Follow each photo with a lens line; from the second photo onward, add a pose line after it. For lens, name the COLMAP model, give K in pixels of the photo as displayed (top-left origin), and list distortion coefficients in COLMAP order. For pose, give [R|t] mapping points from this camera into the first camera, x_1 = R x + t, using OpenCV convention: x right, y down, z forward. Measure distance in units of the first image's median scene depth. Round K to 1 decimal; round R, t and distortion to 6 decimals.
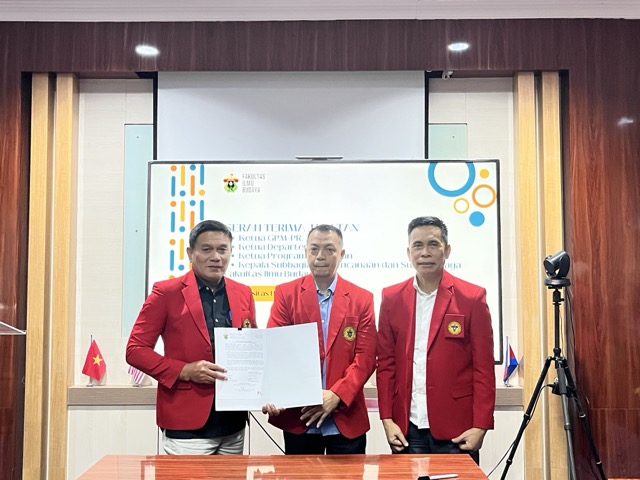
lens RADIAL K [[693.7, 0, 317.4], [0, 693.7, 227.9], [0, 0, 1]] dist [0.014964, 0.011408]
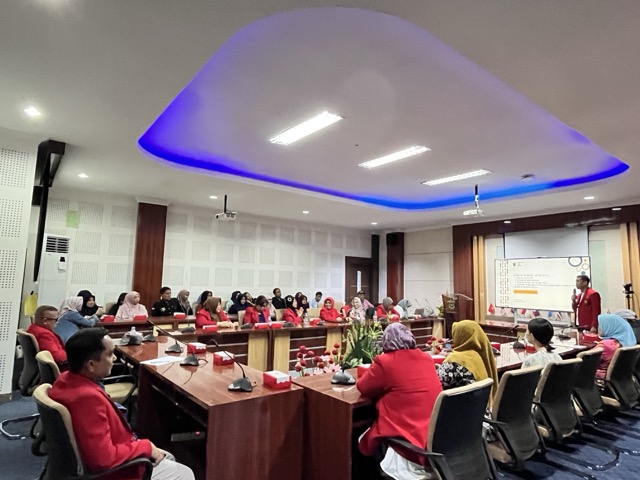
lens RADIAL K [[374.0, 0, 320.0], [0, 374.0, 240.0], [0, 0, 1]] dist [0.001937, -0.000070]
pose [[0.617500, -0.072252, -0.783246, 0.774765], [0.023654, 0.997028, -0.073324, -0.061668], [0.786215, 0.026751, 0.617373, -1.087194]]
